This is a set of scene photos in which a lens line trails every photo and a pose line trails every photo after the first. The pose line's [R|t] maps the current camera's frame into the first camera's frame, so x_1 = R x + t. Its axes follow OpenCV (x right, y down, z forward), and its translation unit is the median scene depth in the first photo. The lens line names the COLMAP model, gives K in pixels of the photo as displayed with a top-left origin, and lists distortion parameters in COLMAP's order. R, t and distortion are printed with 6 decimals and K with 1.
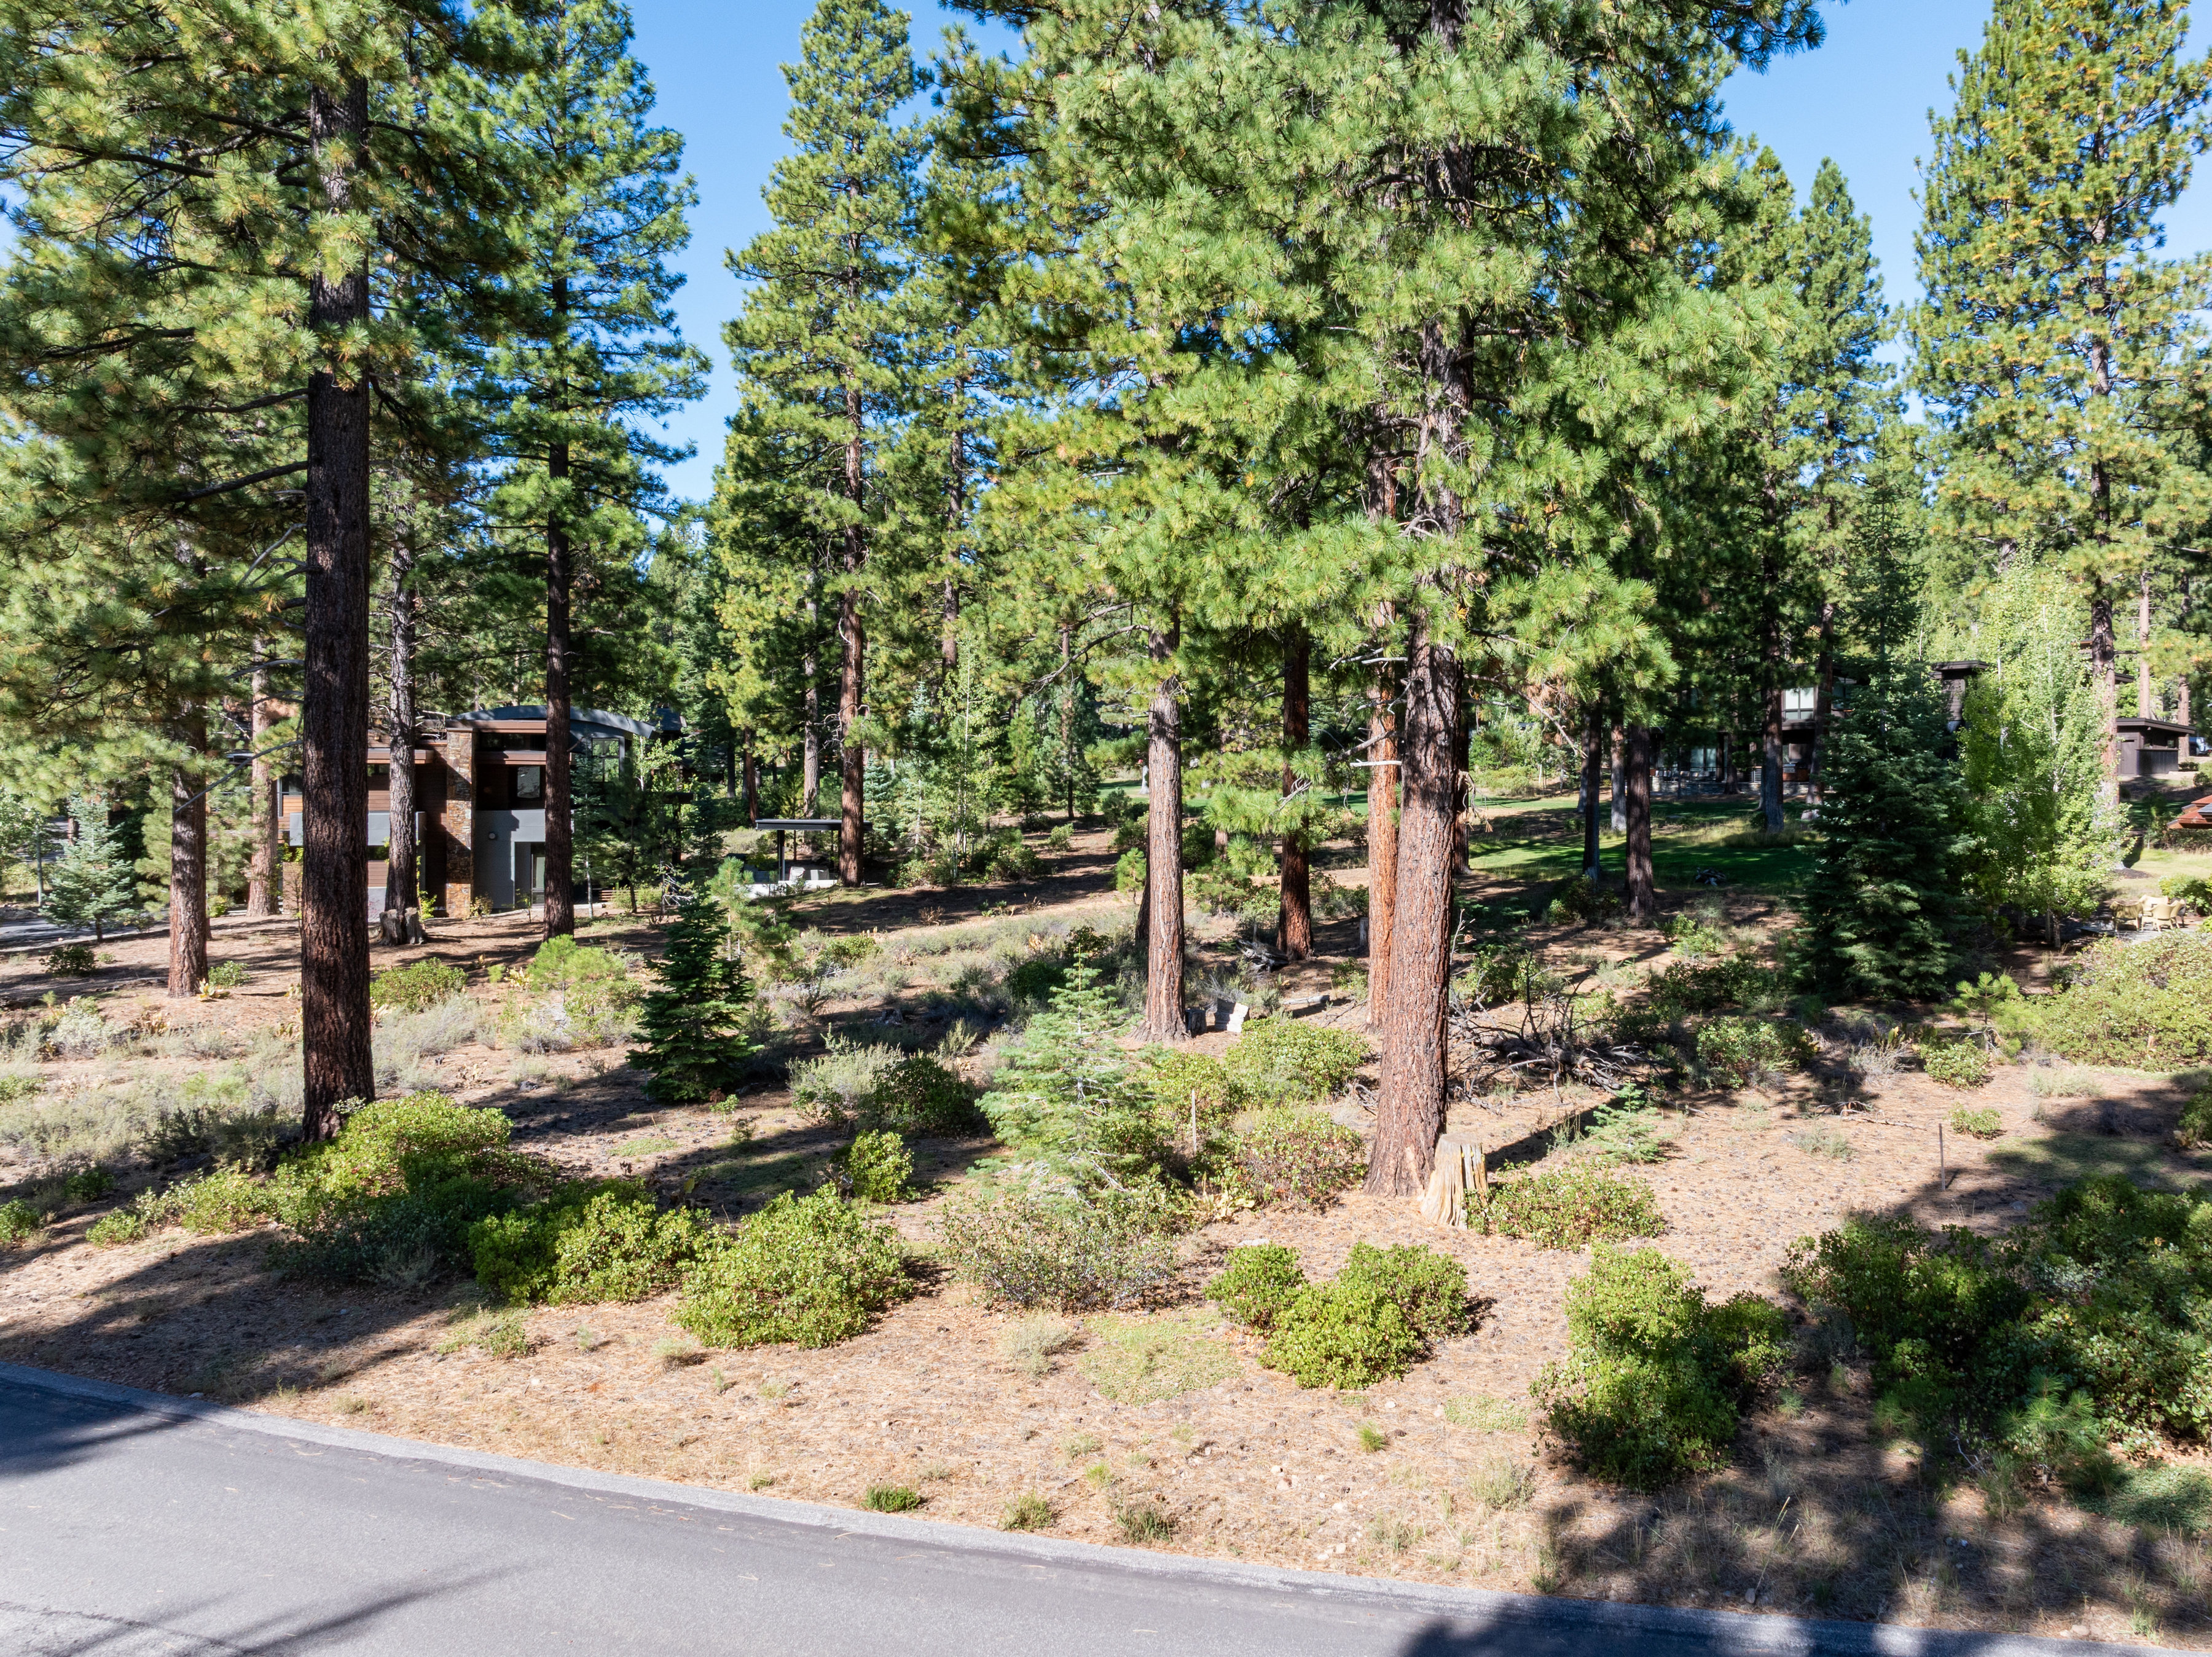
lens RADIAL K [[1556.4, 0, 1106.0], [0, 1556.4, 828.5], [0, 0, 1]] dist [0.002415, -0.005578]
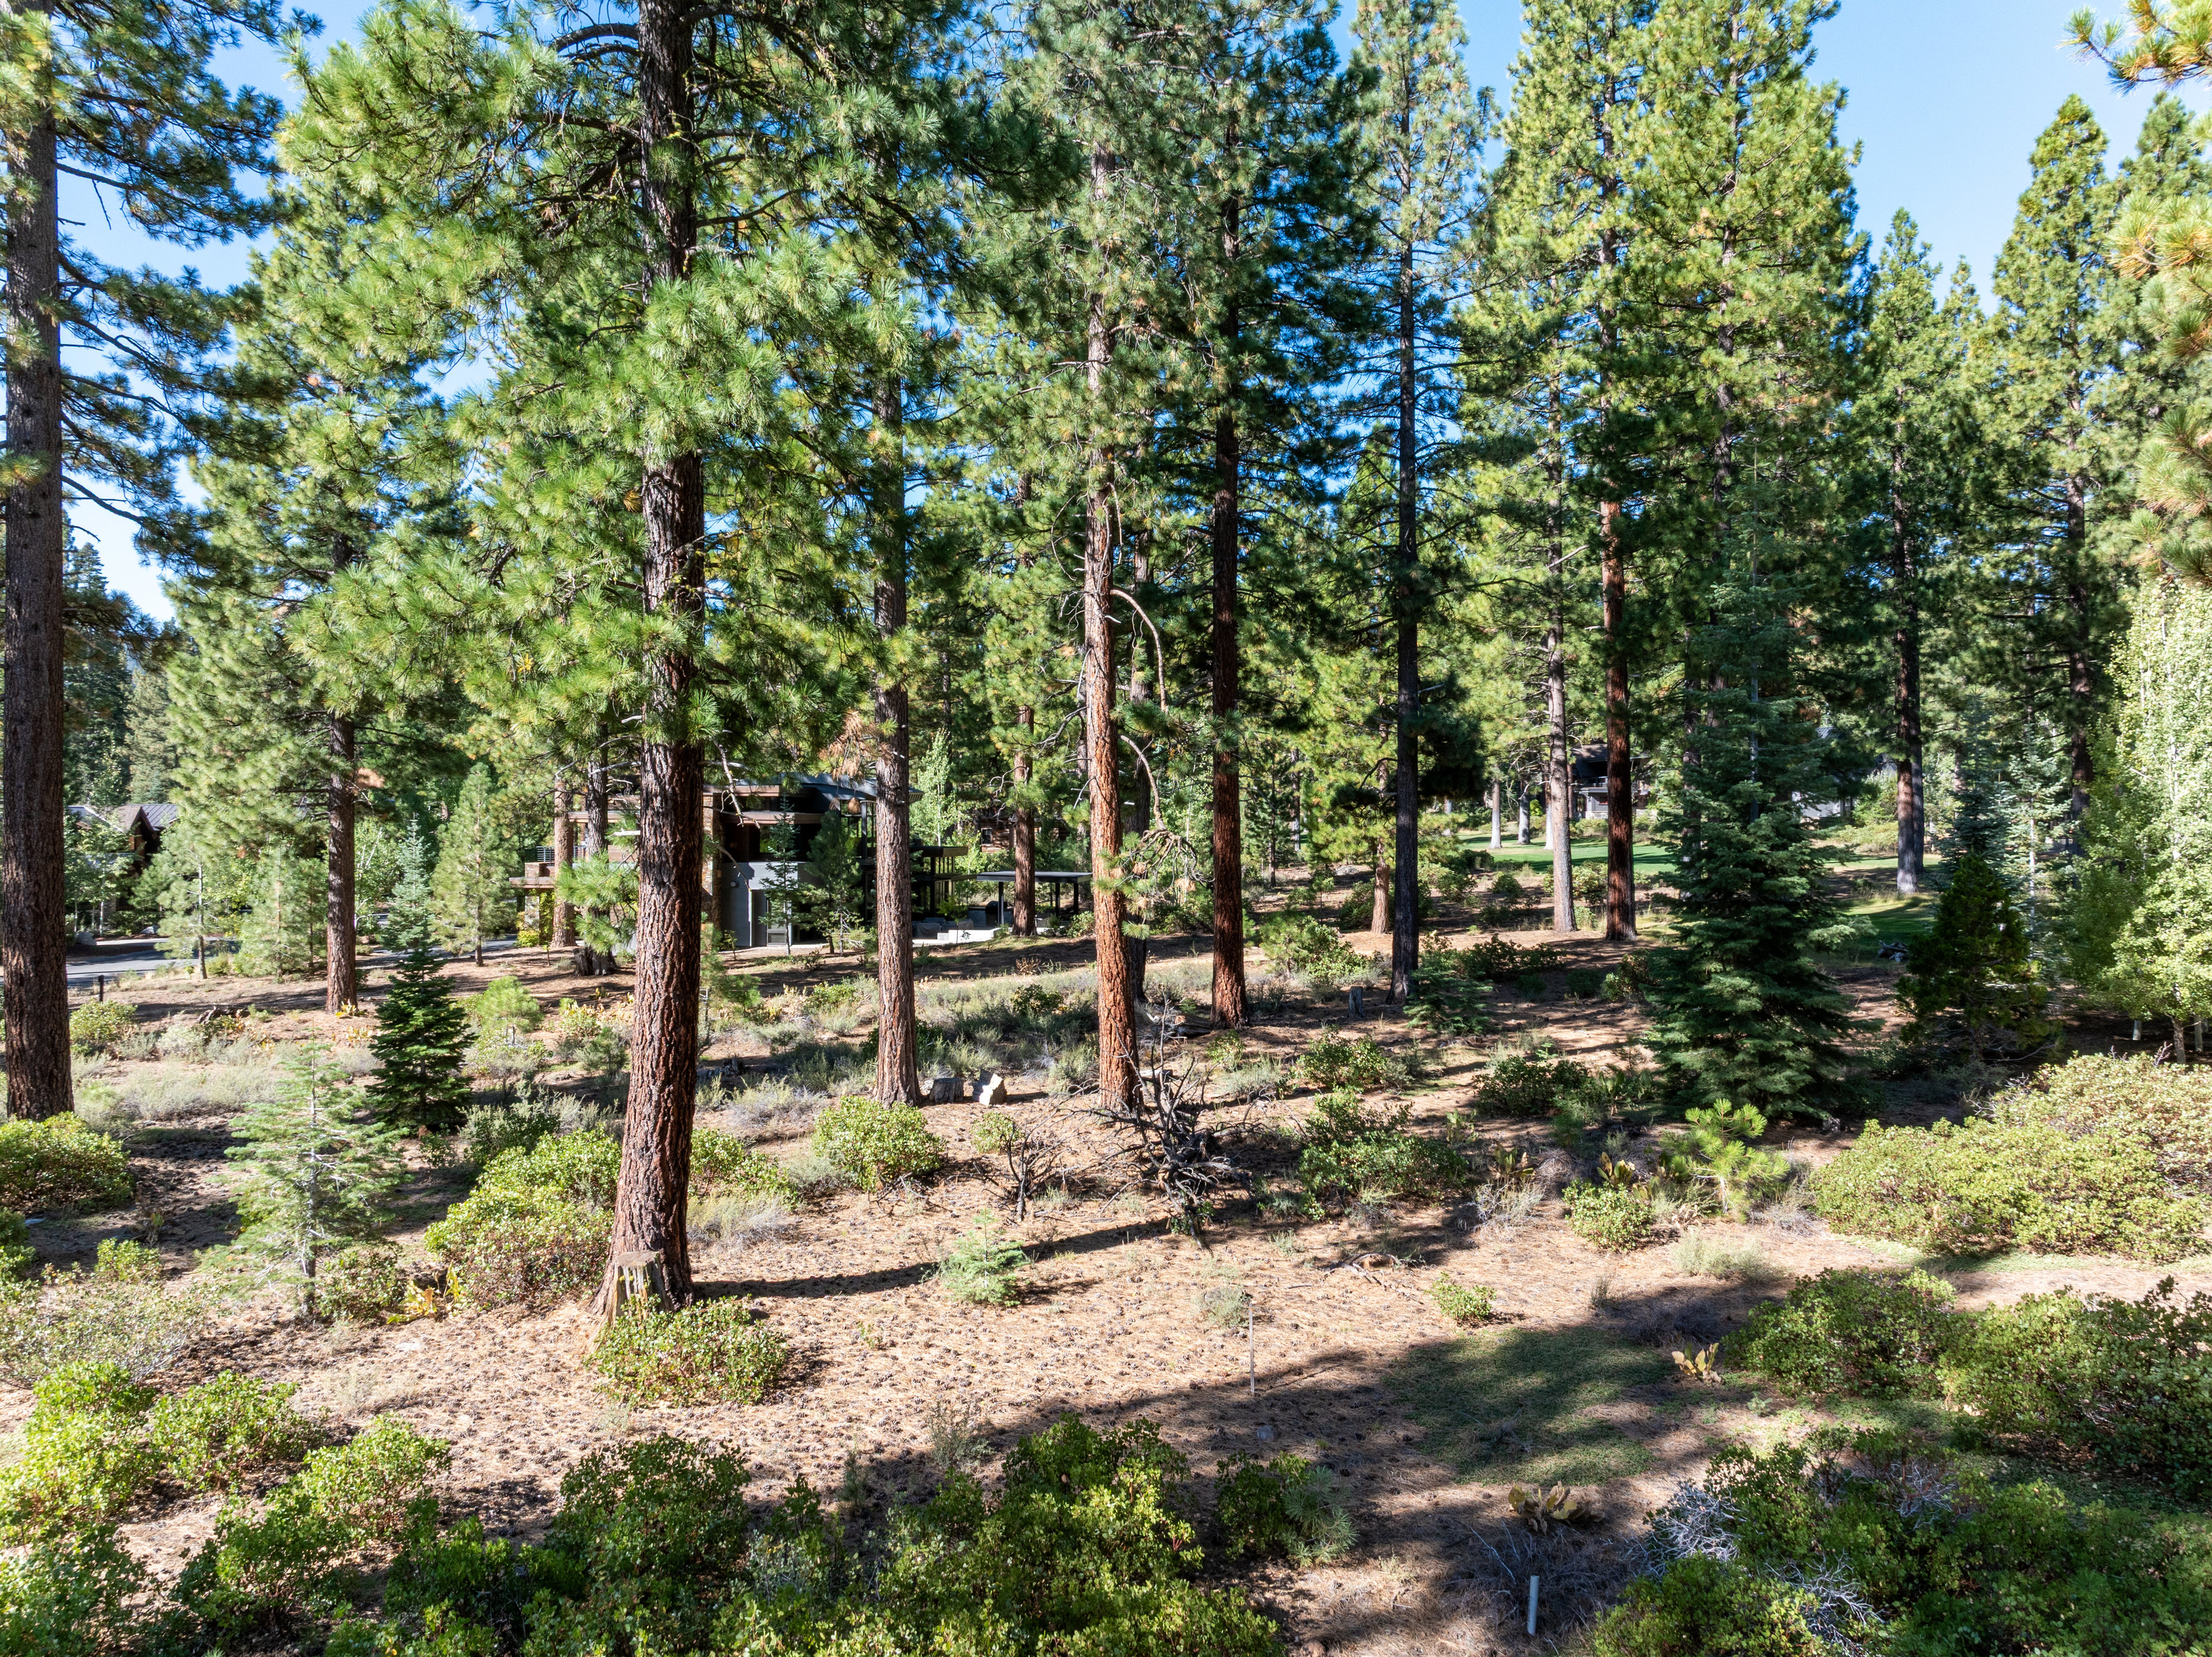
lens RADIAL K [[1419.0, 0, 1106.0], [0, 1419.0, 828.5], [0, 0, 1]] dist [0.001450, 0.040626]
pose [[0.940202, 0.000541, -0.340618, 0.197735], [-0.011835, 0.999447, -0.031079, -0.005924], [0.340413, 0.033252, 0.939688, 0.088283]]
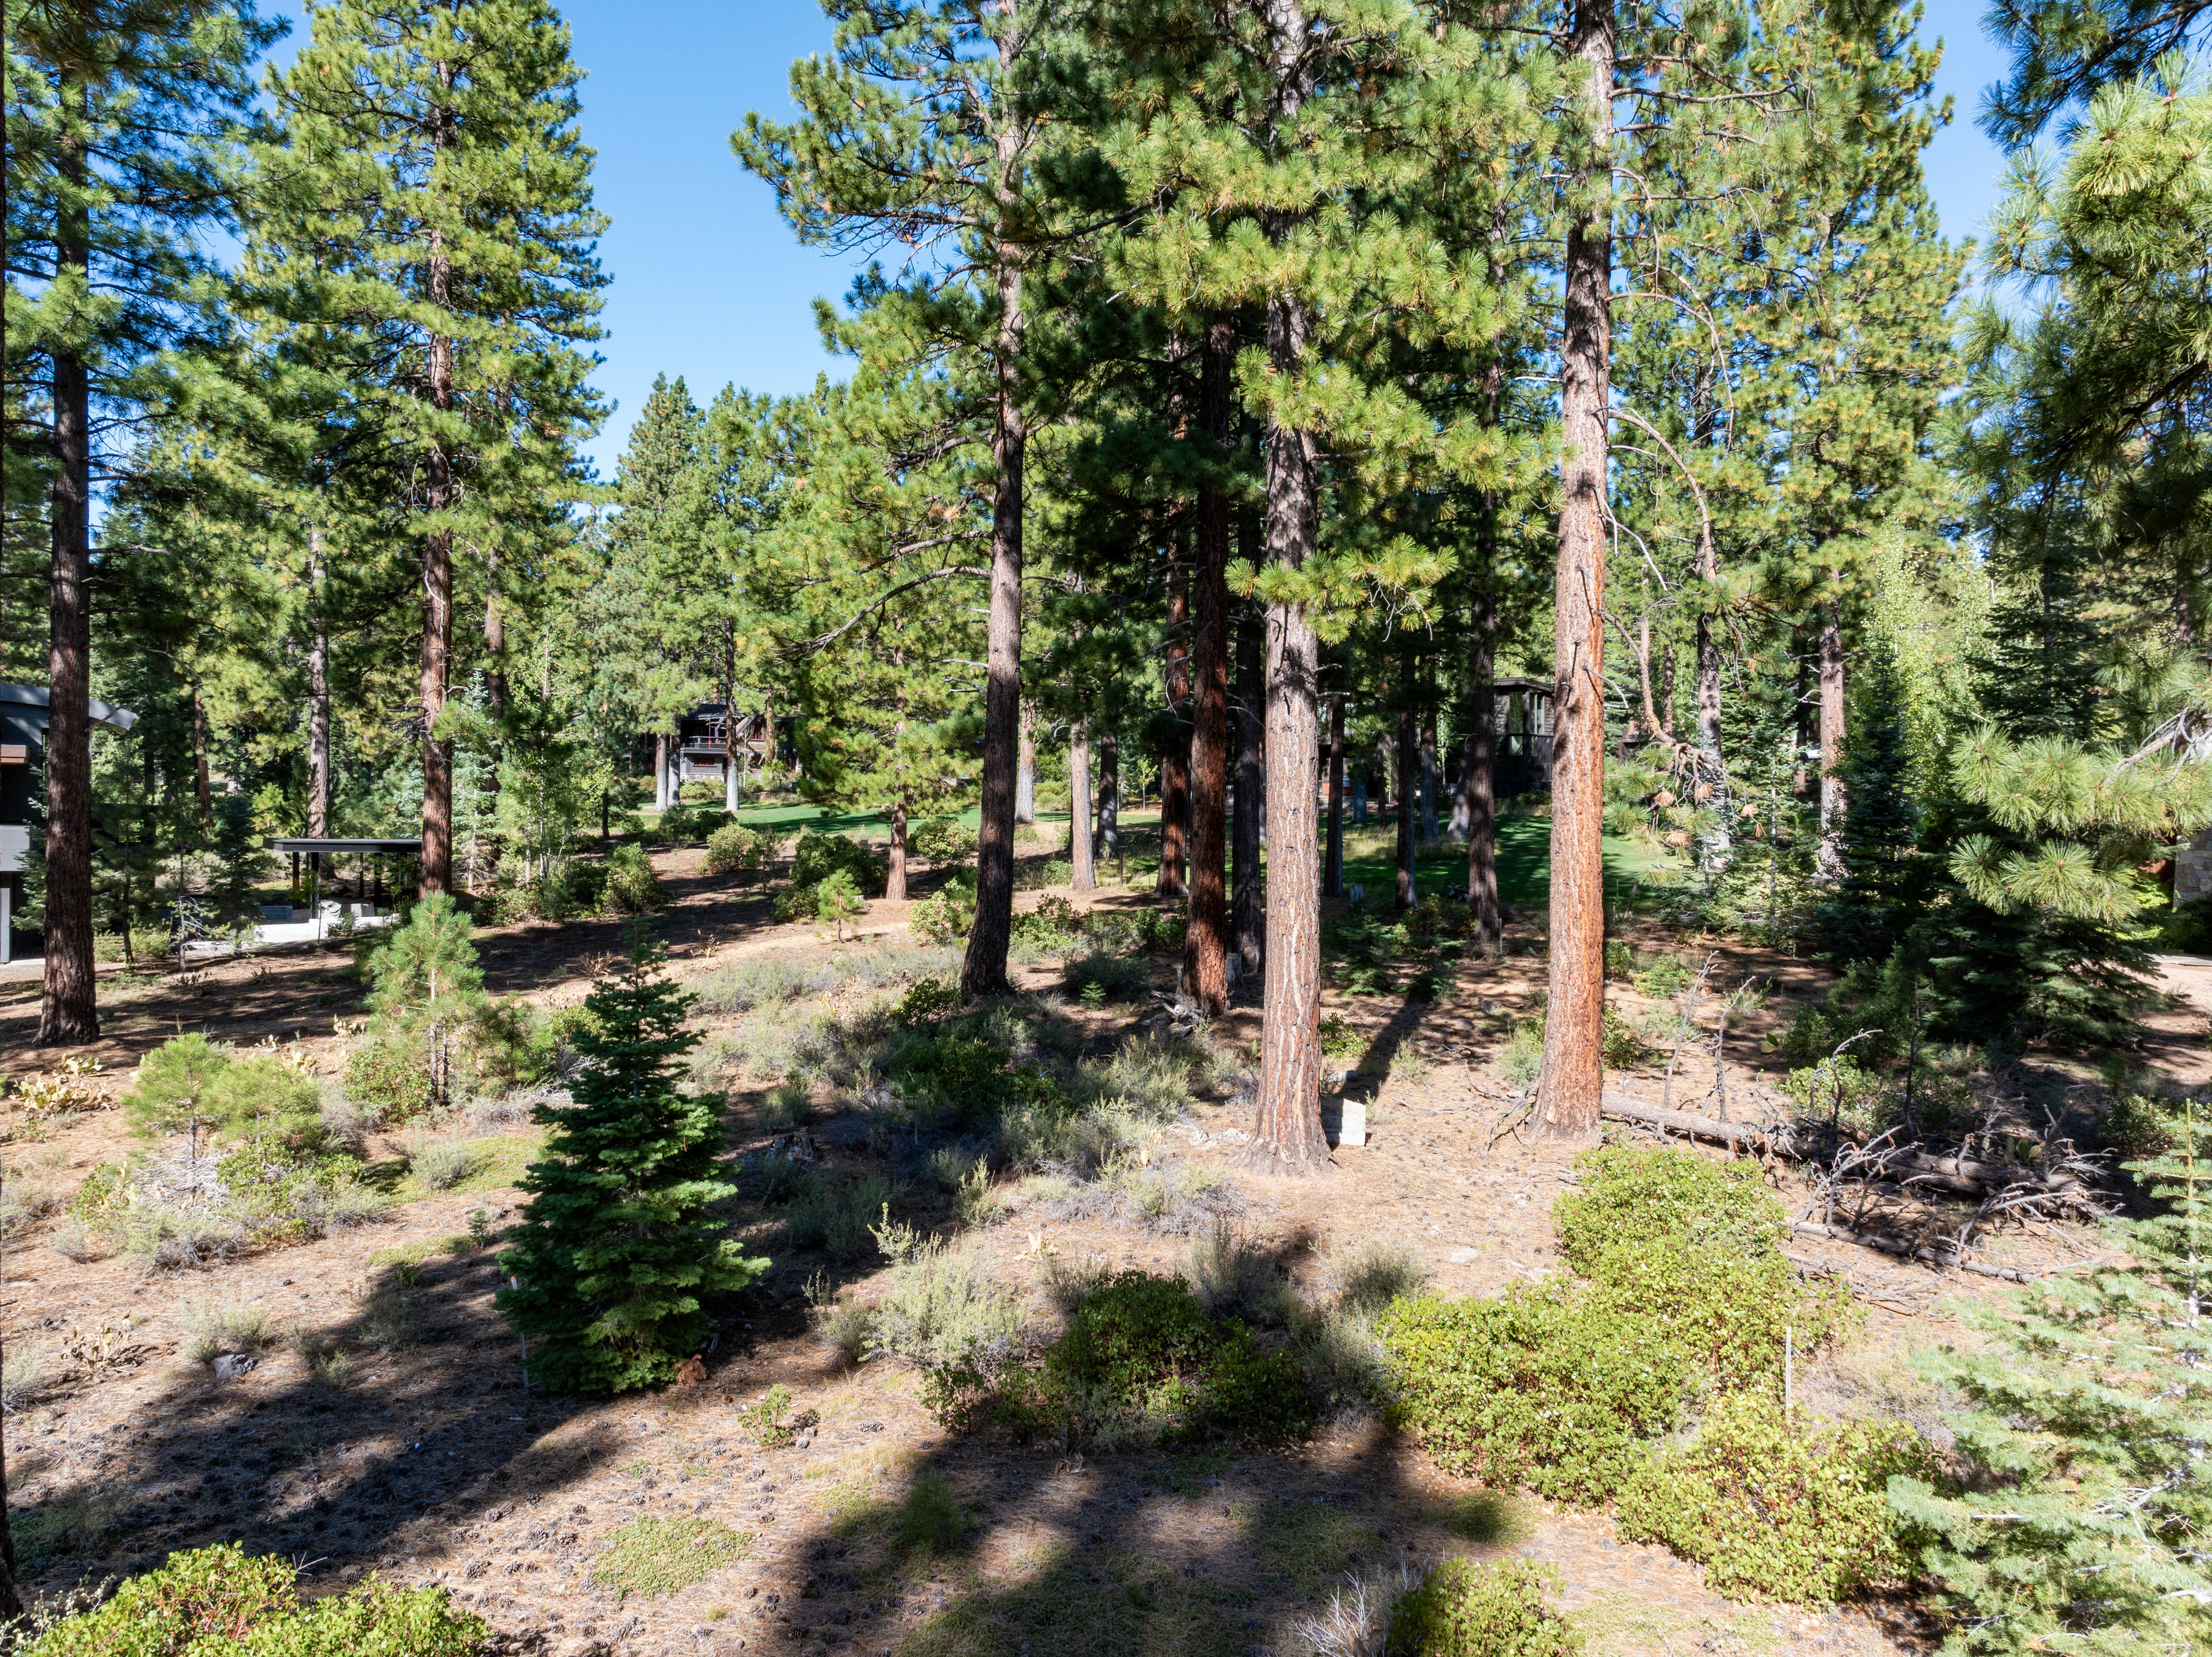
lens RADIAL K [[1664.6, 0, 1106.0], [0, 1664.6, 828.5], [0, 0, 1]] dist [-0.007519, -0.006446]
pose [[0.960013, -0.006332, 0.279884, -0.095167], [0.009498, 0.999905, -0.009957, 0.001482], [-0.279795, 0.012218, 0.959982, 0.157605]]
